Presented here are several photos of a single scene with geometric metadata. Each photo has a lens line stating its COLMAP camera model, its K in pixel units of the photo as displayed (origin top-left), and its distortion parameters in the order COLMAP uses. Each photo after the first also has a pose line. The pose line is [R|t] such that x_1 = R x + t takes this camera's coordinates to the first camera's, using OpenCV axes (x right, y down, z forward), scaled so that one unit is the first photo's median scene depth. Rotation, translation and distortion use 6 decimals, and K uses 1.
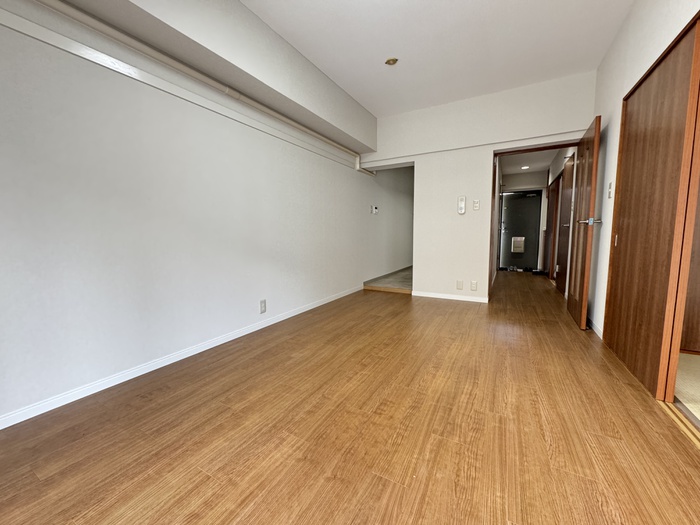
lens RADIAL K [[277.8, 0, 350.0], [0, 277.8, 262.5], [0, 0, 1]] dist [-0.004508, 0.000541]
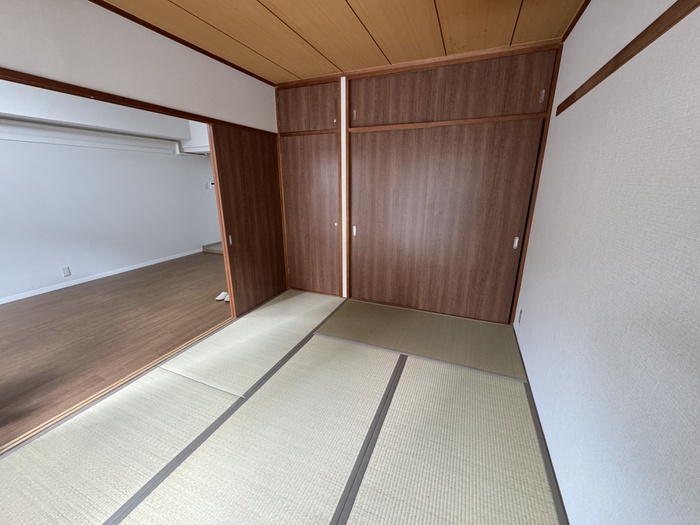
lens RADIAL K [[277.8, 0, 350.0], [0, 277.8, 262.5], [0, 0, 1]] dist [-0.004508, 0.000541]
pose [[0.994169, -0.027521, 0.104258, 1.006413], [0.007878, 0.982835, 0.184316, -0.142943], [-0.107541, -0.182420, 0.977322, -0.554532]]
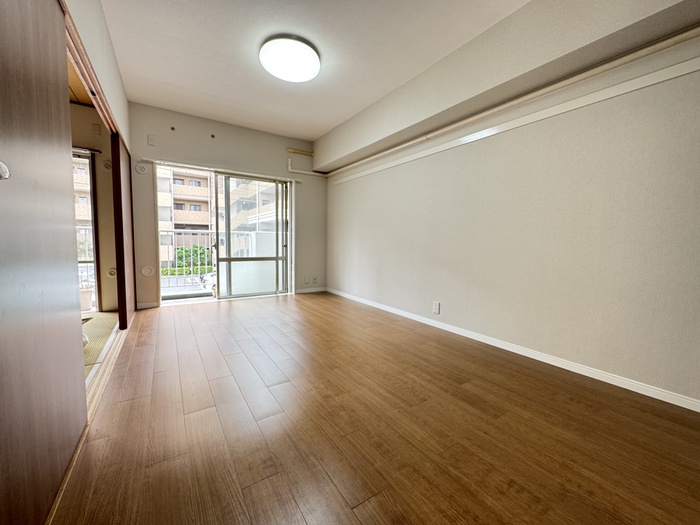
lens RADIAL K [[277.8, 0, 350.0], [0, 277.8, 262.5], [0, 0, 1]] dist [-0.004508, 0.000541]
pose [[-0.460449, 0.067247, -0.885135, 0.848292], [-0.097125, 0.987323, 0.125535, -0.133738], [0.882357, 0.143772, -0.448081, 1.194676]]
